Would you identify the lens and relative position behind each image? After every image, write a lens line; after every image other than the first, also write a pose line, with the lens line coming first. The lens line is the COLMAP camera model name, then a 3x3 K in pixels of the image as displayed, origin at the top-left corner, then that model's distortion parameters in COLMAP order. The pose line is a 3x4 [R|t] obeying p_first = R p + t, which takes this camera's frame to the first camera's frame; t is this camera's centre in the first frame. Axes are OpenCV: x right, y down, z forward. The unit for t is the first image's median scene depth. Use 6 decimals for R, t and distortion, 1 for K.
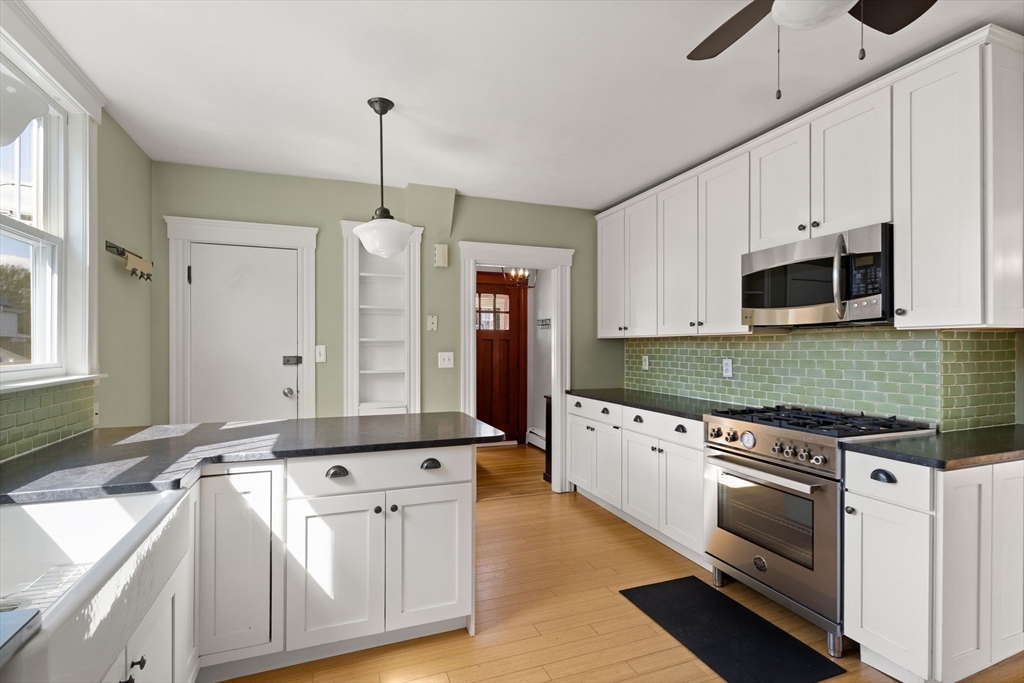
lens RADIAL K [[491.9, 0, 506.5], [0, 491.9, 350.4], [0, 0, 1]] dist [-0.000154, -0.001000]
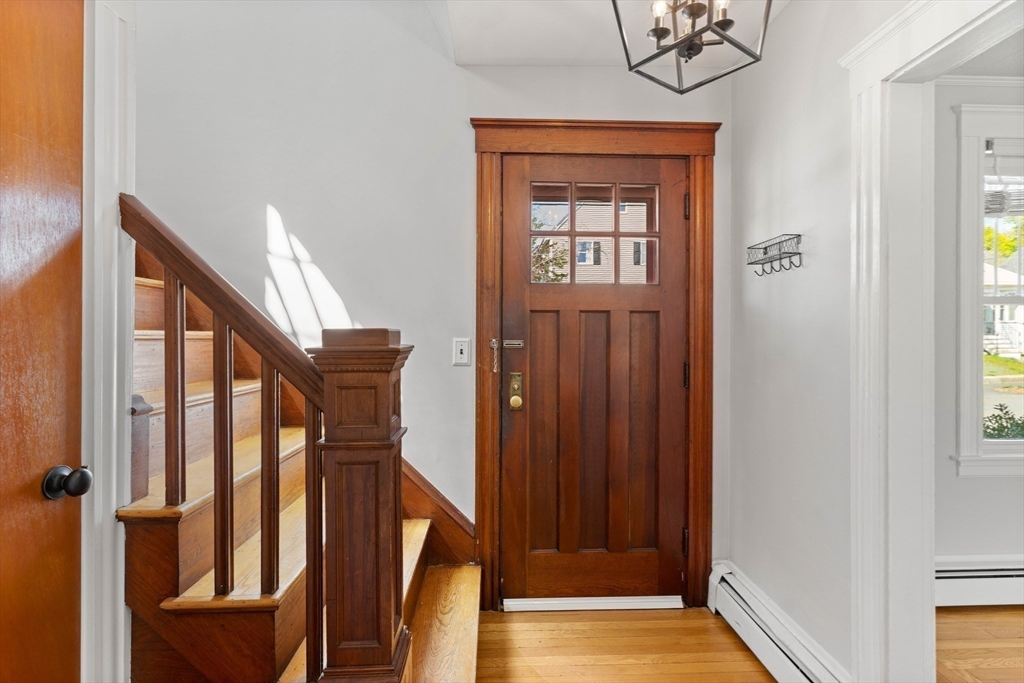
lens RADIAL K [[505.4, 0, 512.4], [0, 505.4, 340.2], [0, 0, 1]] dist [-0.000269, -0.000040]
pose [[0.949254, 0.001333, -0.314508, 0.035758], [-0.002240, 0.999994, -0.002521, 0.001267], [0.314503, 0.003097, 0.949251, 1.105051]]
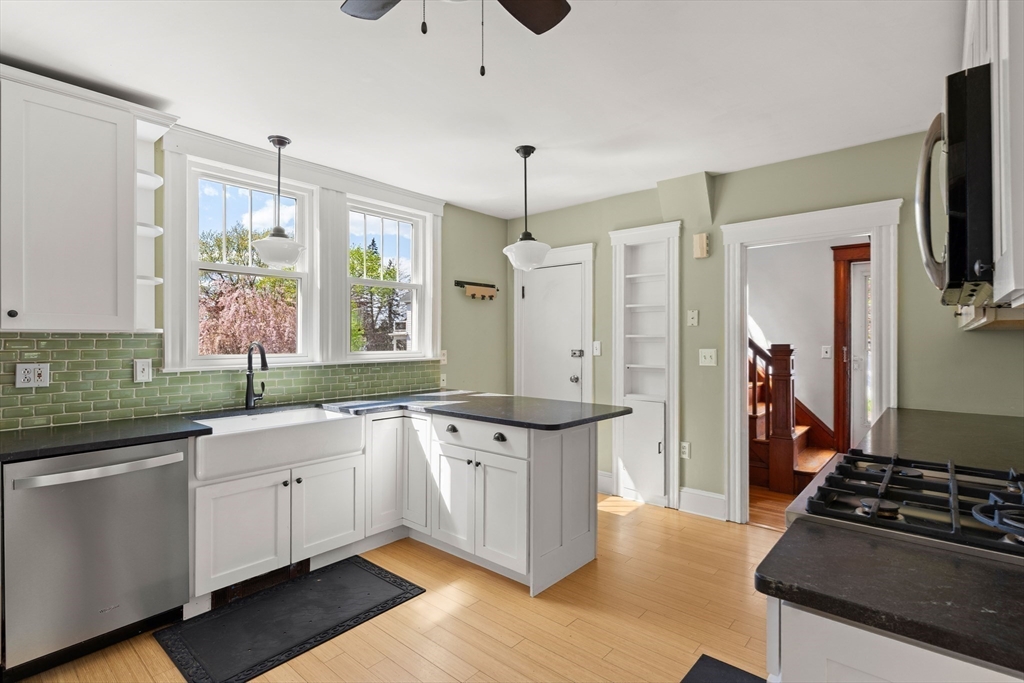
lens RADIAL K [[491.9, 0, 495.5], [0, 491.9, 337.9], [0, 0, 1]] dist [-0.000154, -0.001000]
pose [[0.462988, -0.003595, -0.886357, 0.561021], [-0.008007, 0.999934, -0.008238, -0.006588], [0.886328, 0.010911, 0.462929, 0.241259]]
